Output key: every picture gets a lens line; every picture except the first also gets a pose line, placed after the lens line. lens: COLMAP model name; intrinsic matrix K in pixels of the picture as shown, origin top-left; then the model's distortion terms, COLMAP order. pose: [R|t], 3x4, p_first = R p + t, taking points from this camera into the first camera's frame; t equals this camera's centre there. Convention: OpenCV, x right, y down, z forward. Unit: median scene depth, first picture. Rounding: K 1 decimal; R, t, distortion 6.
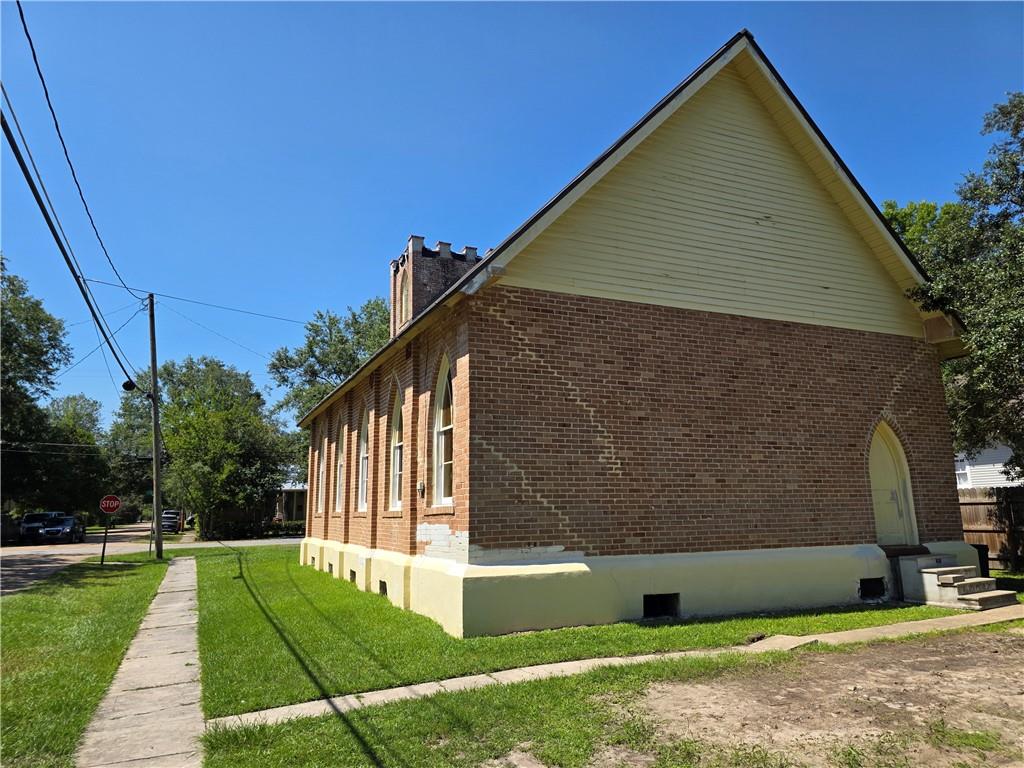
lens RADIAL K [[689.7, 0, 511.9], [0, 689.7, 368.9], [0, 0, 1]] dist [0.035041, 0.000029]
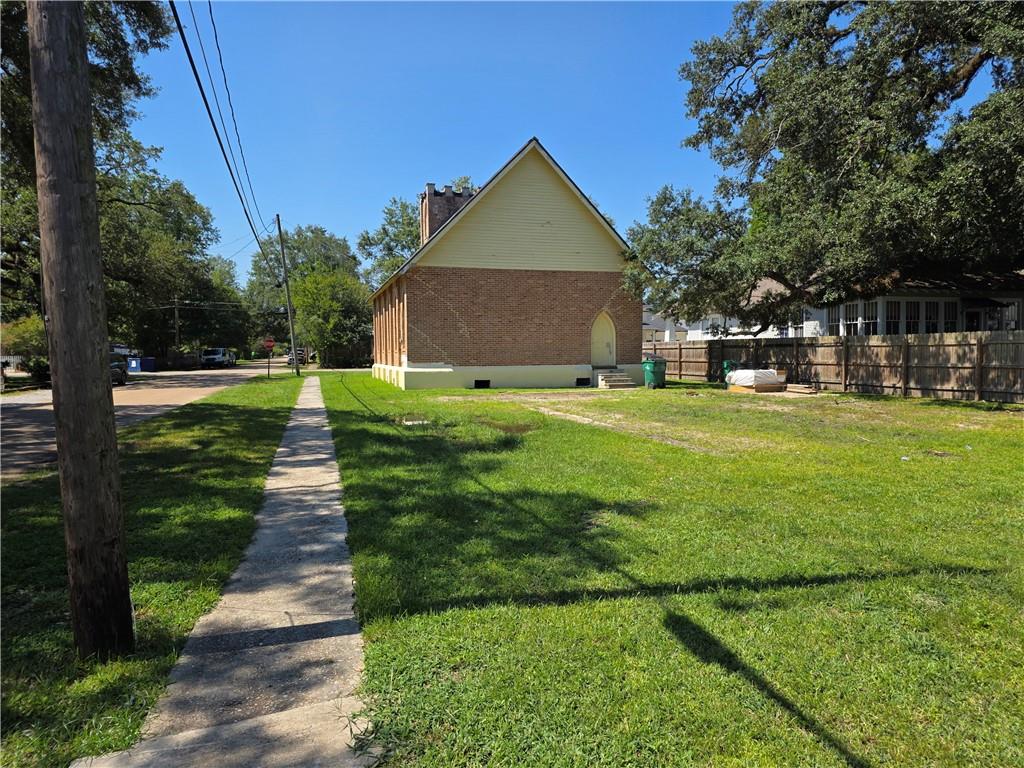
lens RADIAL K [[660.8, 0, 512.0], [0, 660.8, 384.0], [0, 0, 1]] dist [0.049782, -0.056648]
pose [[0.991378, 0.015459, -0.130120, 0.244607], [0.017252, 0.968974, 0.246561, -0.110057], [0.129895, -0.246680, 0.960352, -0.543562]]
